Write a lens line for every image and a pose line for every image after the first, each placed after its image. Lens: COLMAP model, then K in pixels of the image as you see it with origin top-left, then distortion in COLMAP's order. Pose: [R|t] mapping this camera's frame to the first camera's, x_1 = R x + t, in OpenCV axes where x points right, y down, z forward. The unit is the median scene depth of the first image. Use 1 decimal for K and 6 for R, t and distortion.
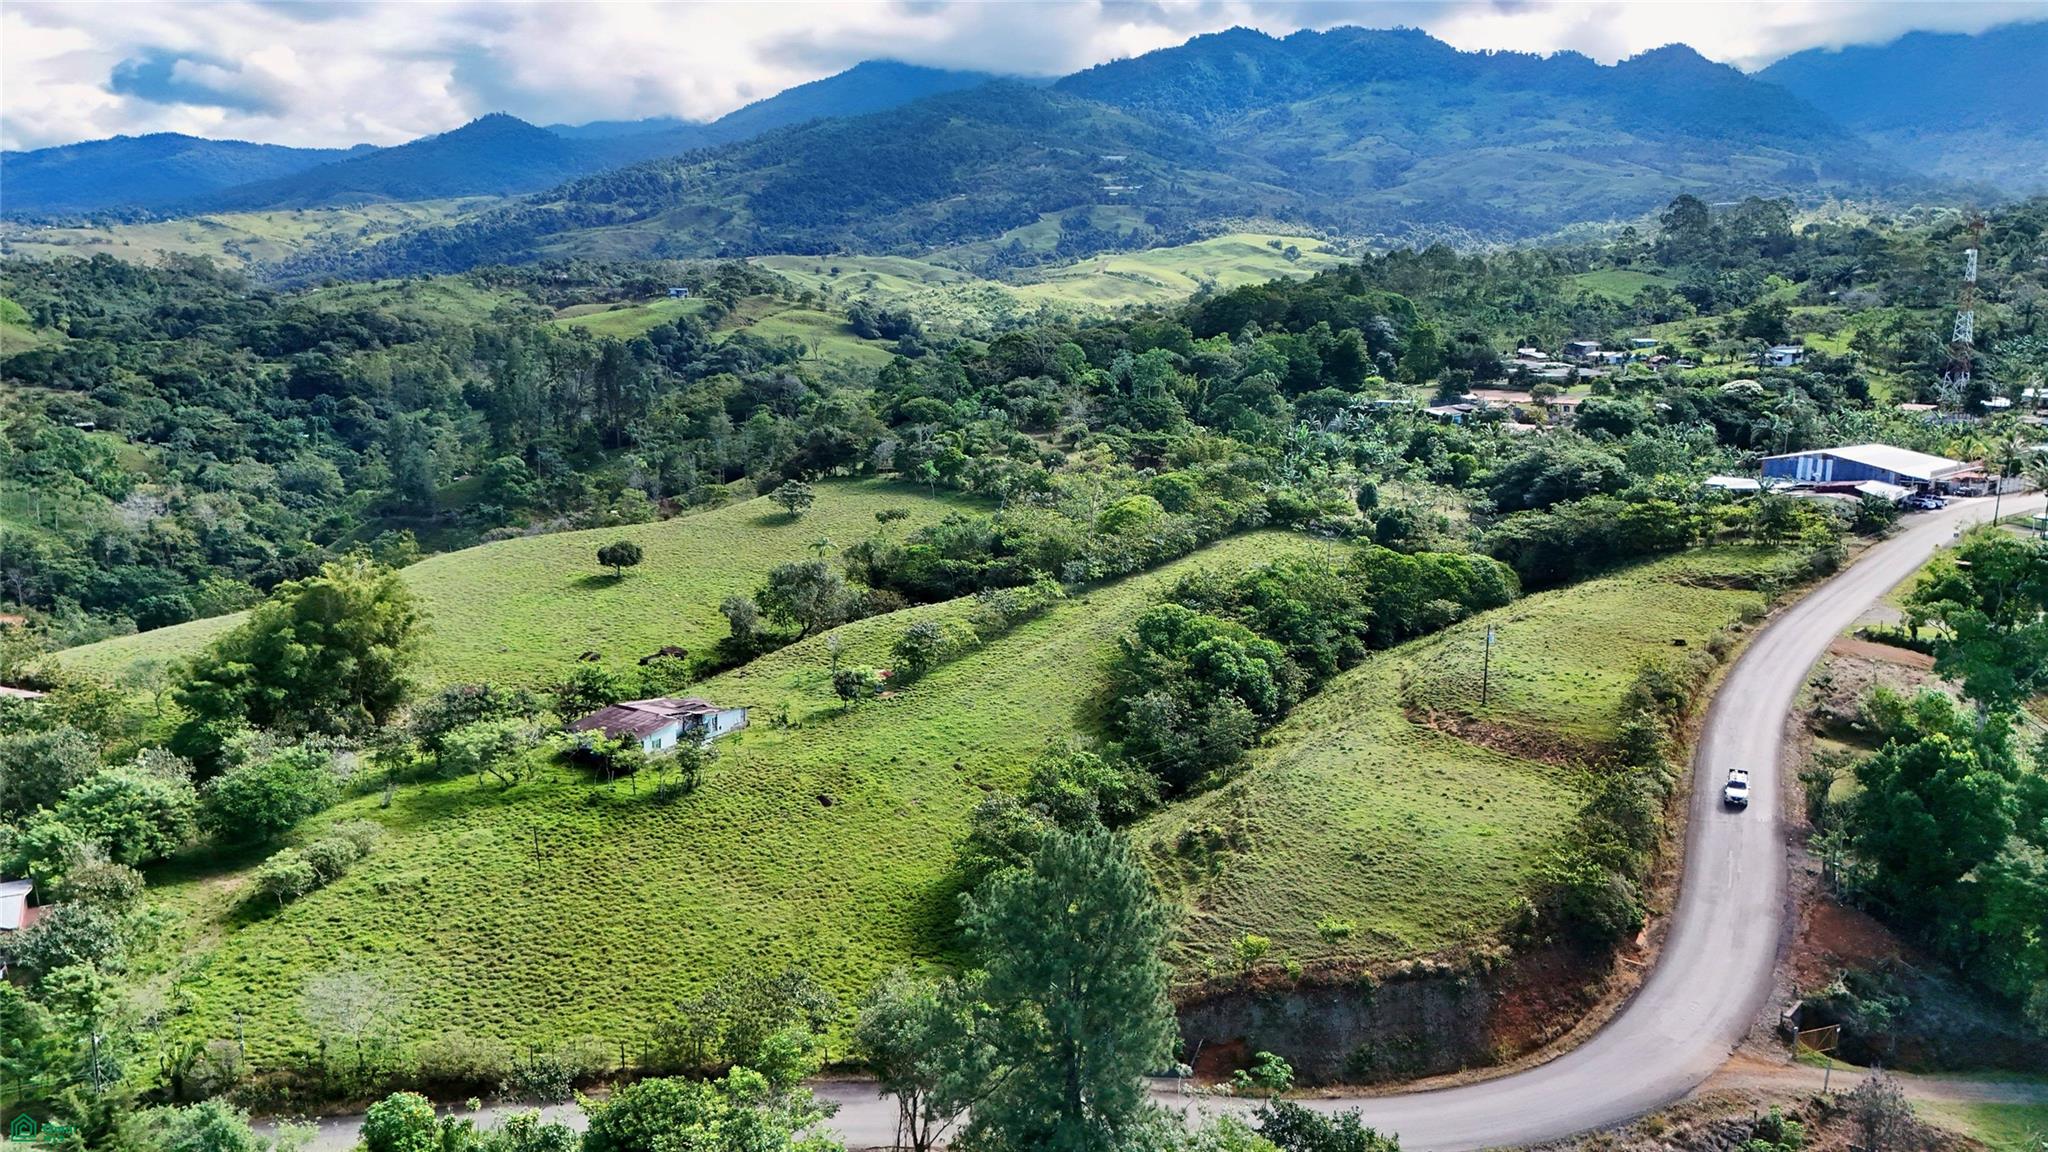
lens RADIAL K [[1504.5, 0, 1027.7], [0, 1504.5, 575.6], [0, 0, 1]] dist [0.069580, -0.066685]
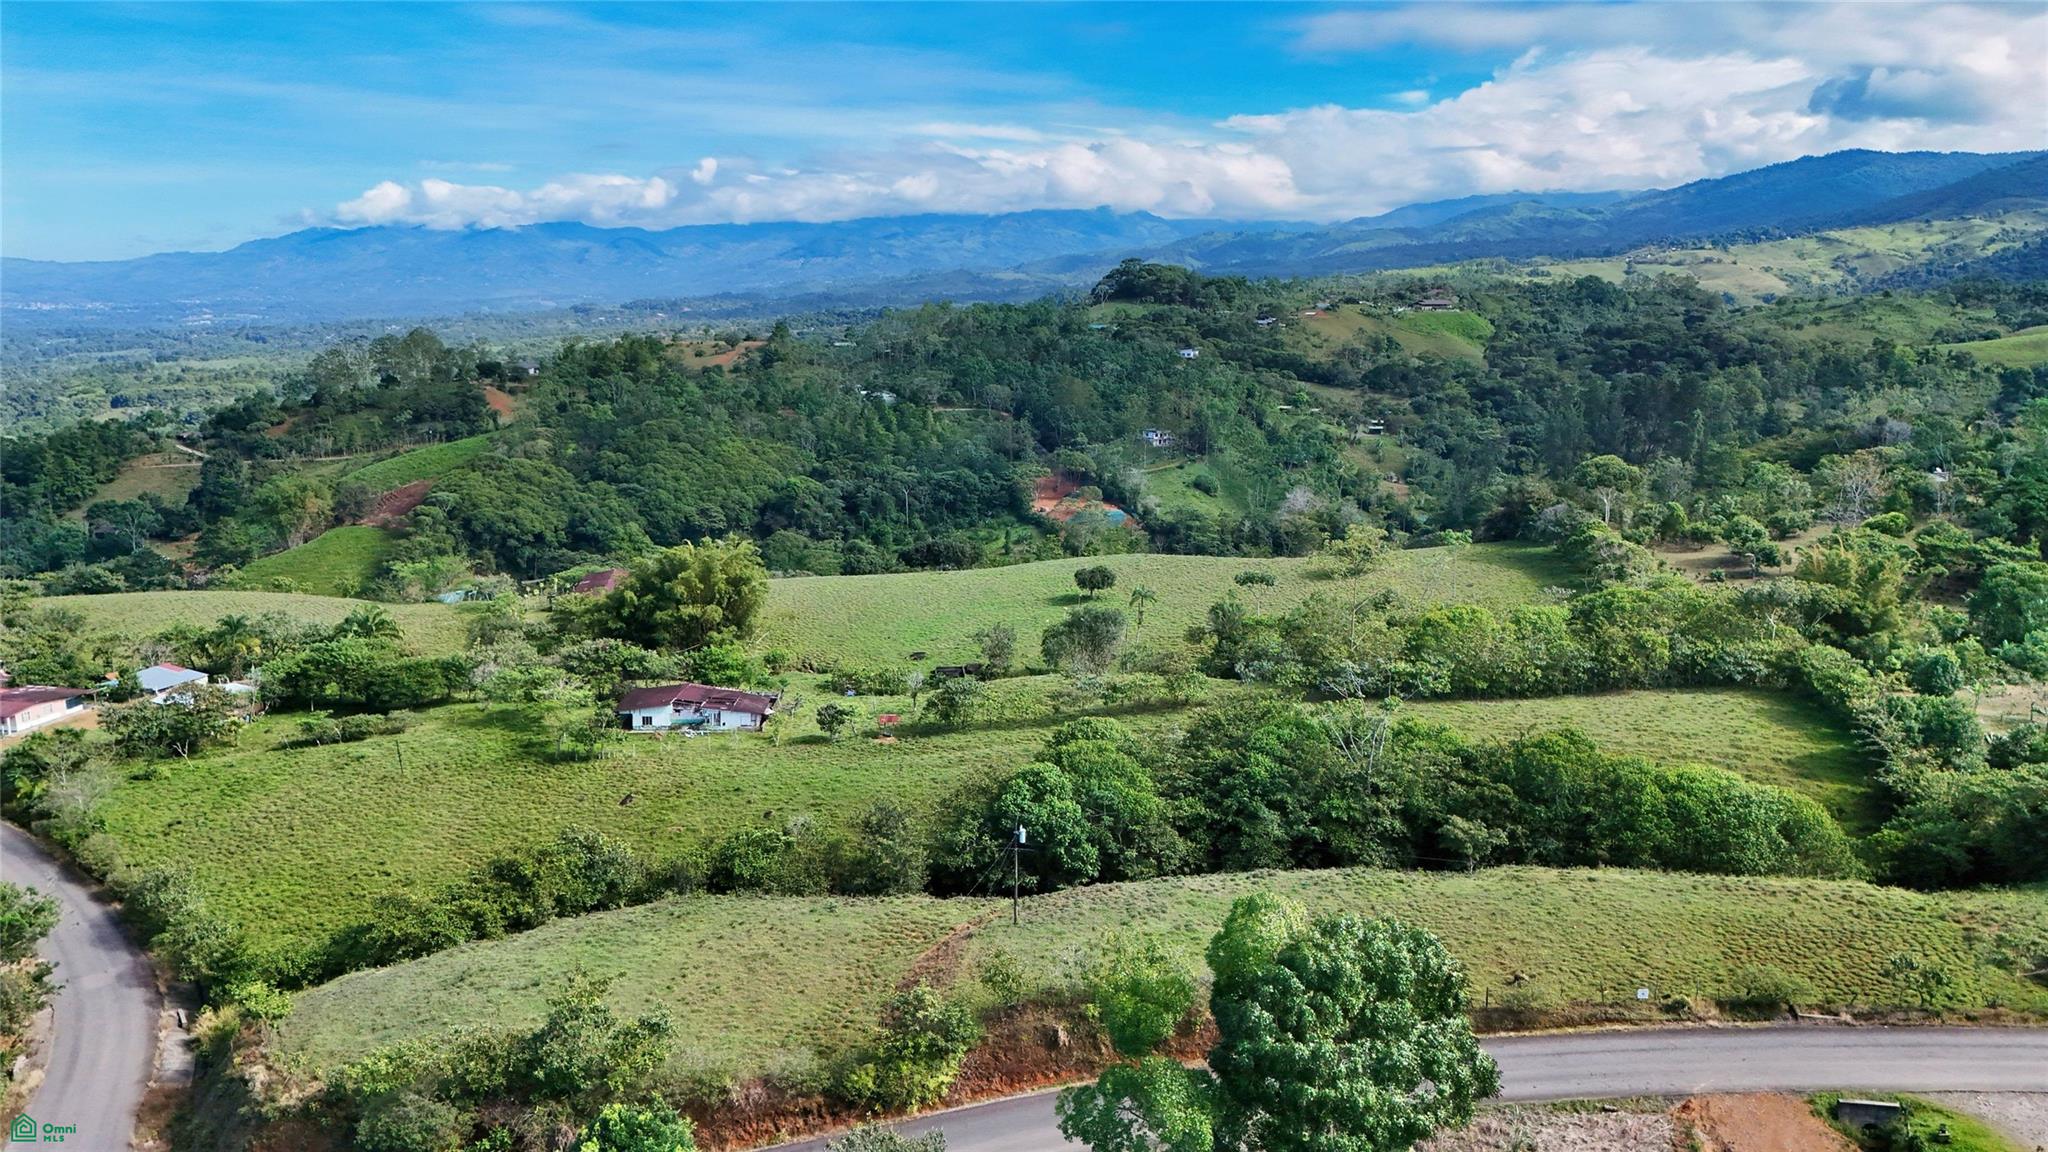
lens RADIAL K [[1504.5, 0, 1012.7], [0, 1504.5, 563.7], [0, 0, 1]] dist [0.069580, -0.066685]
pose [[0.539082, 0.146079, -0.829489, 0.173725], [-0.159686, 0.984709, 0.069634, -0.027237], [0.826977, 0.094919, 0.554165, 0.114330]]
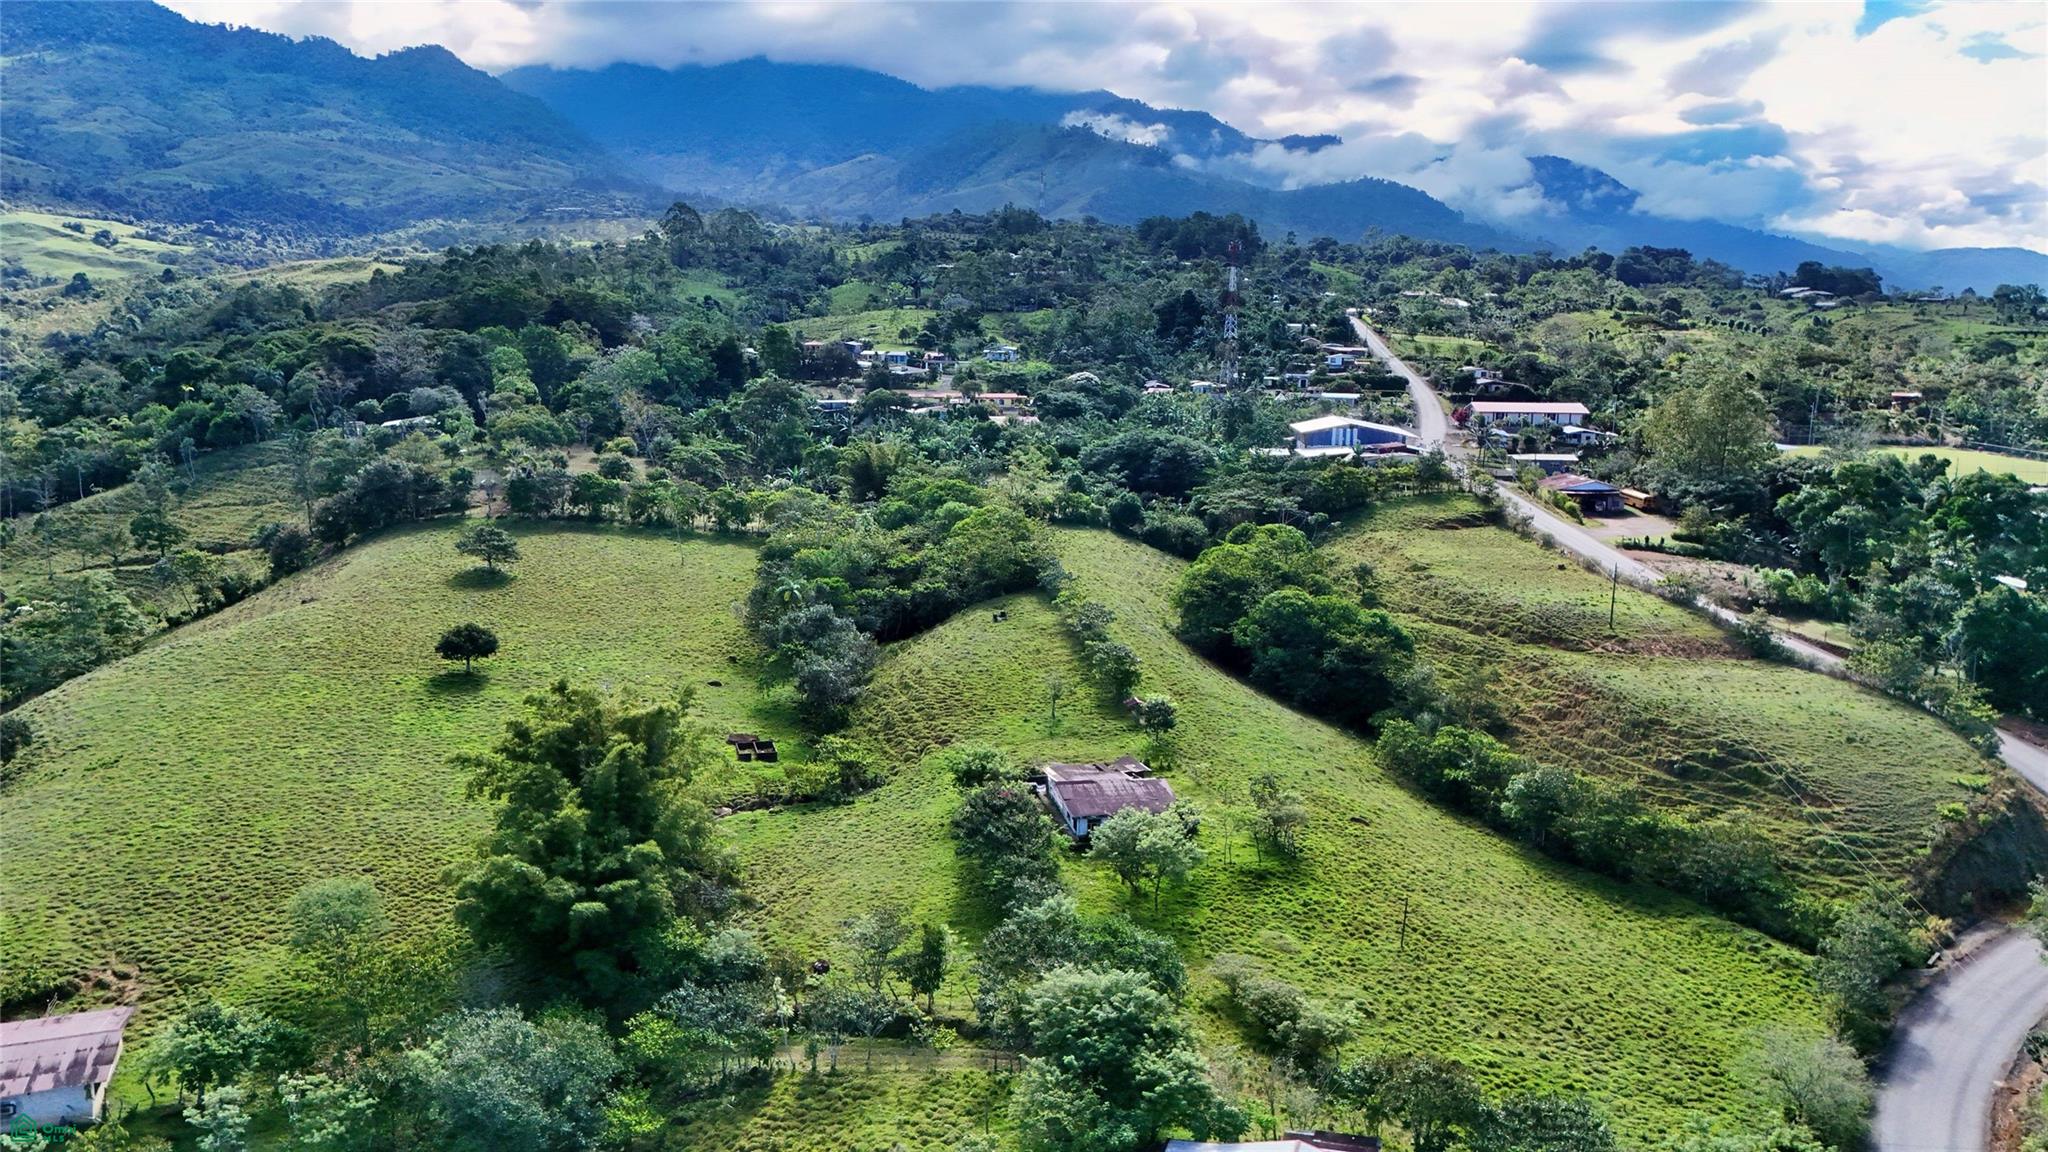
lens RADIAL K [[1504.5, 0, 1024.6], [0, 1504.5, 577.6], [0, 0, 1]] dist [0.069580, -0.066685]
pose [[0.715041, -0.122740, 0.688224, -0.183493], [0.121134, 0.991328, 0.050943, -0.015872], [-0.688508, 0.046940, 0.723708, 0.087496]]
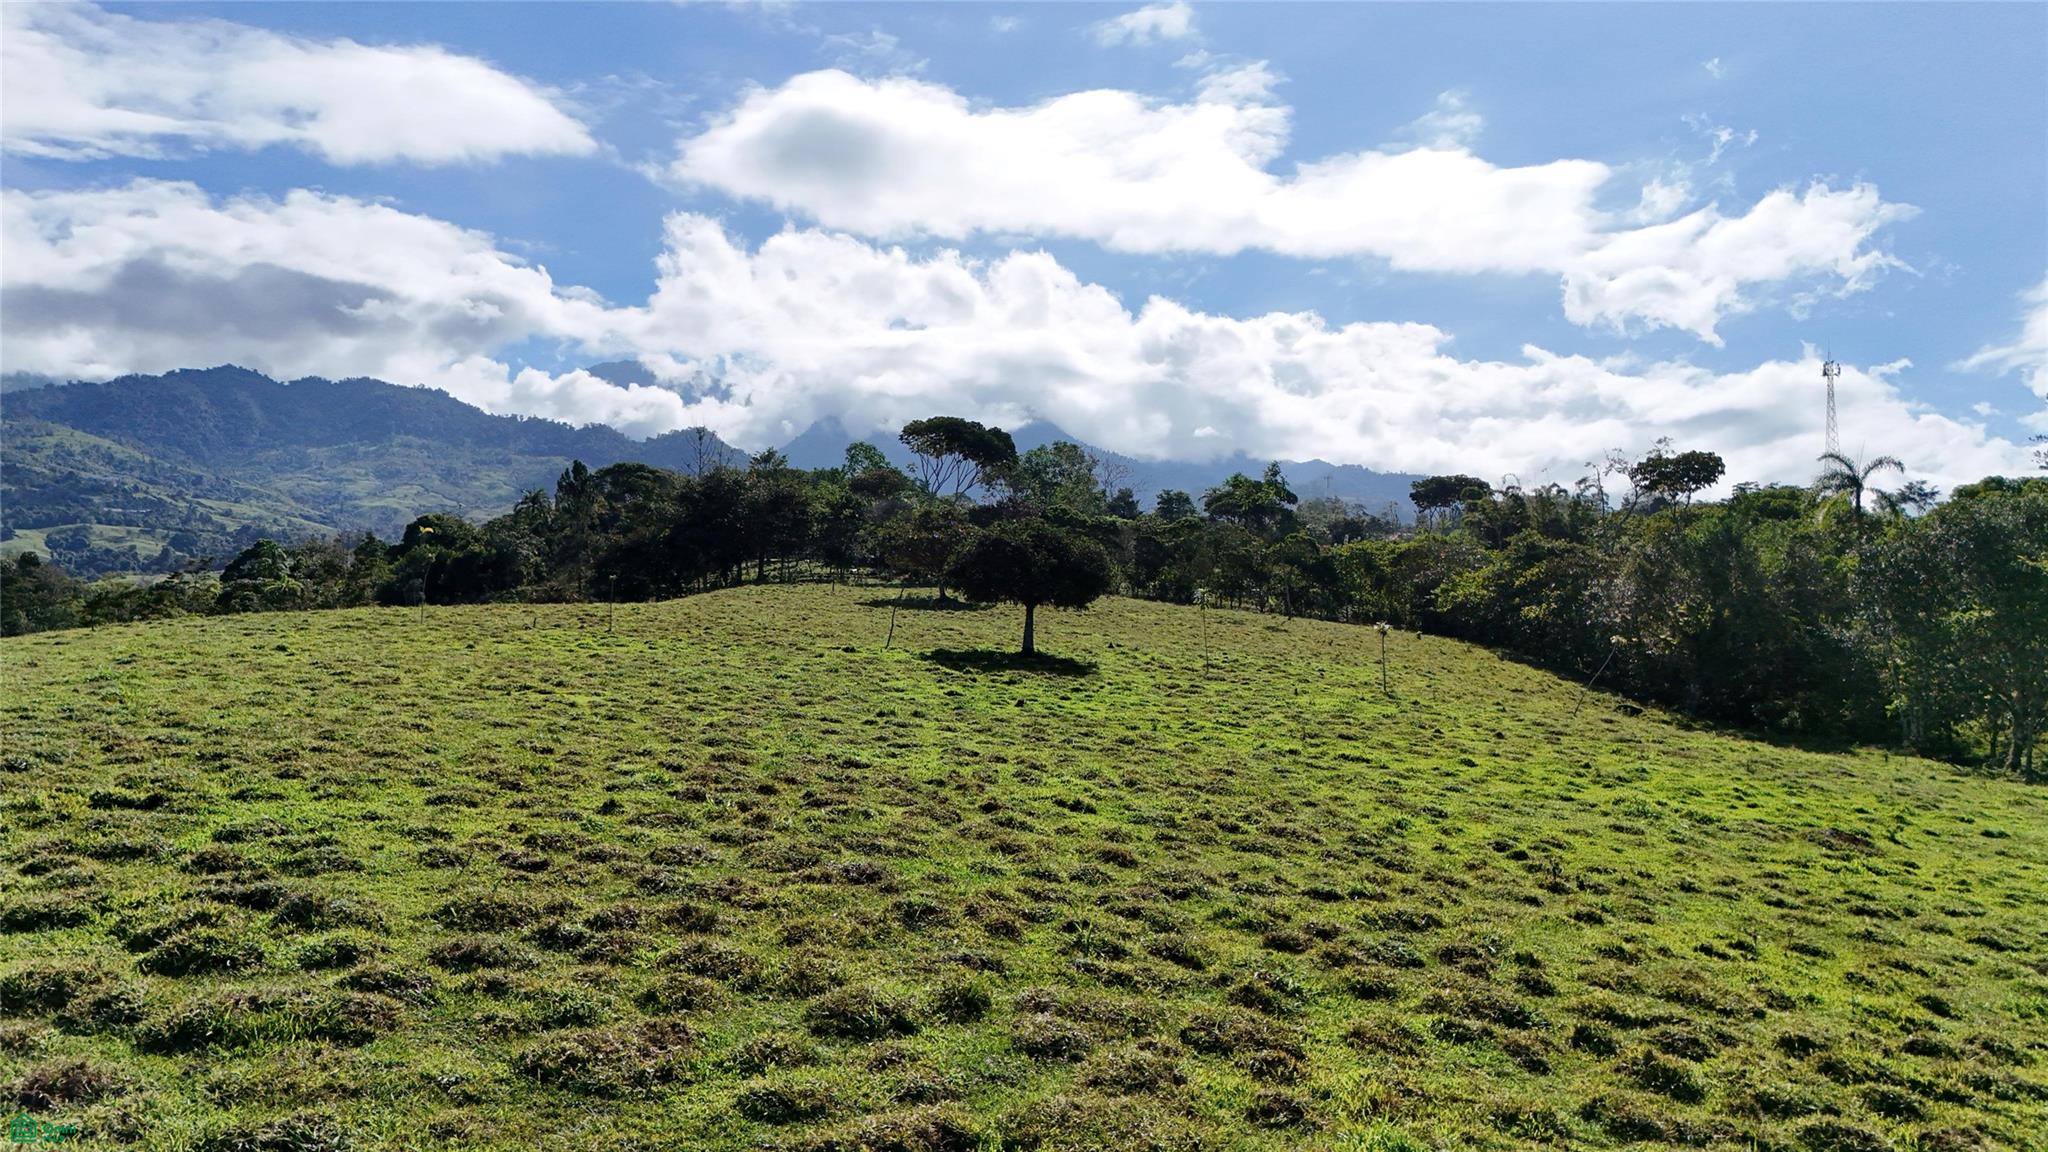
lens RADIAL K [[1504.5, 0, 1029.3], [0, 1504.5, 577.8], [0, 0, 1]] dist [0.069580, -0.066685]
pose [[0.802145, 0.037881, 0.595926, -0.132068], [0.106482, 0.972916, -0.205175, 0.012303], [-0.587558, 0.228035, 0.776386, 0.255565]]
